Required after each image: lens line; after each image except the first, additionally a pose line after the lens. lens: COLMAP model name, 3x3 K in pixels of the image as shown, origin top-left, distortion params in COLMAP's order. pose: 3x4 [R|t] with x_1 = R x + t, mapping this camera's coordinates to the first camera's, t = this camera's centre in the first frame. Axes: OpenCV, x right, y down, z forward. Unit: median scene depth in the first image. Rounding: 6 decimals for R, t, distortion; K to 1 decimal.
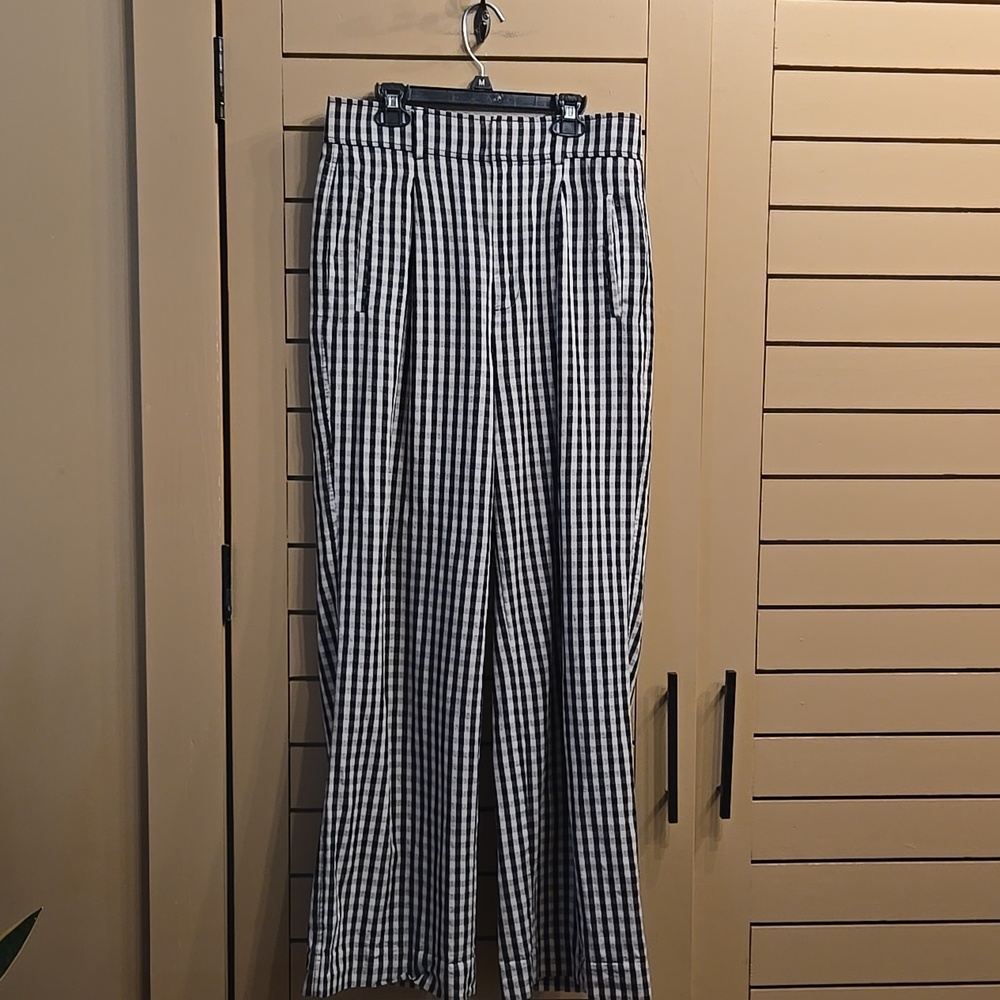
lens RADIAL K [[1431.0, 0, 482.5], [0, 1431.0, 509.4], [0, 0, 1]] dist [0.072044, 0.000000]
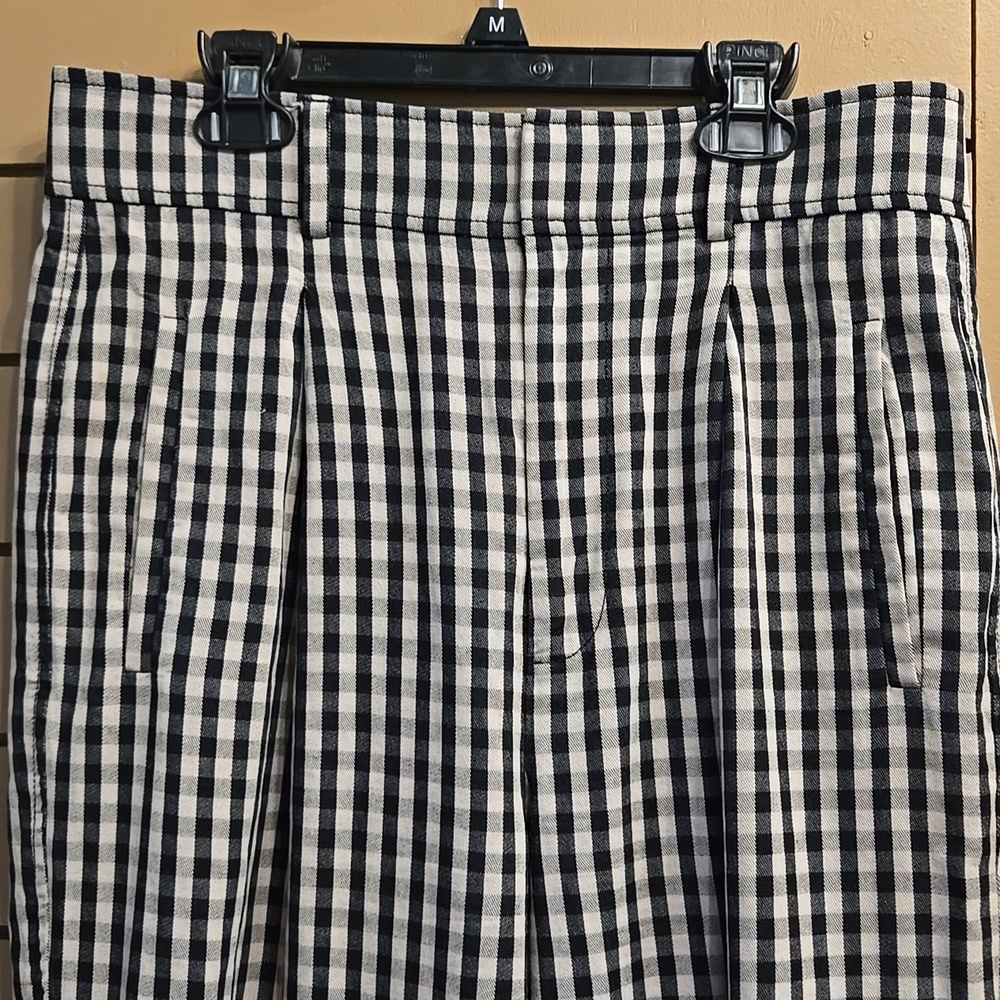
lens RADIAL K [[1431.0, 0, 502.3], [0, 1431.0, 503.1], [0, 0, 1]] dist [0.072044, 0.000000]
pose [[0.991758, -0.010464, -0.127700, 0.045180], [-0.005686, 0.992083, -0.125454, -0.134427], [0.128001, 0.125147, 0.983847, 0.664587]]
